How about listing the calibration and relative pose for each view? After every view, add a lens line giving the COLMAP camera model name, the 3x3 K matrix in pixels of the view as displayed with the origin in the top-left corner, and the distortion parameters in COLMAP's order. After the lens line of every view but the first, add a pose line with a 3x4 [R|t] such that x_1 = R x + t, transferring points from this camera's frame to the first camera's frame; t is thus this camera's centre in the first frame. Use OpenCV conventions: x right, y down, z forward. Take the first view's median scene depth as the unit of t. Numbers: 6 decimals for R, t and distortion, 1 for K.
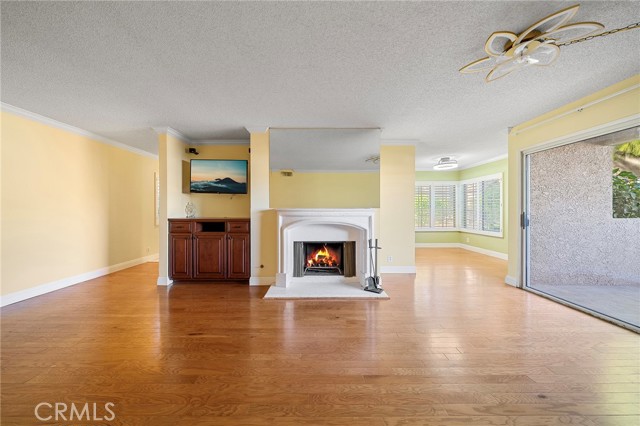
lens RADIAL K [[222.9, 0, 318.0], [0, 222.9, 211.6], [0, 0, 1]] dist [0.001961, 0.000080]
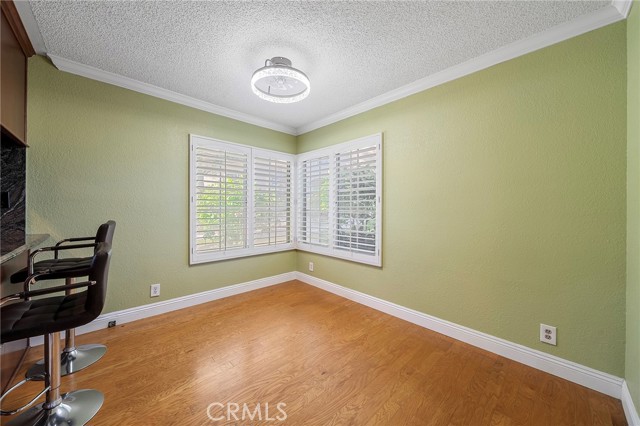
lens RADIAL K [[222.9, 0, 318.4], [0, 222.9, 210.2], [0, 0, 1]] dist [0.001961, 0.000080]
pose [[0.730502, 0.008242, 0.682861, 0.553288], [-0.002738, 0.999954, -0.009141, -0.002123], [-0.682905, 0.004808, 0.730492, 1.035547]]
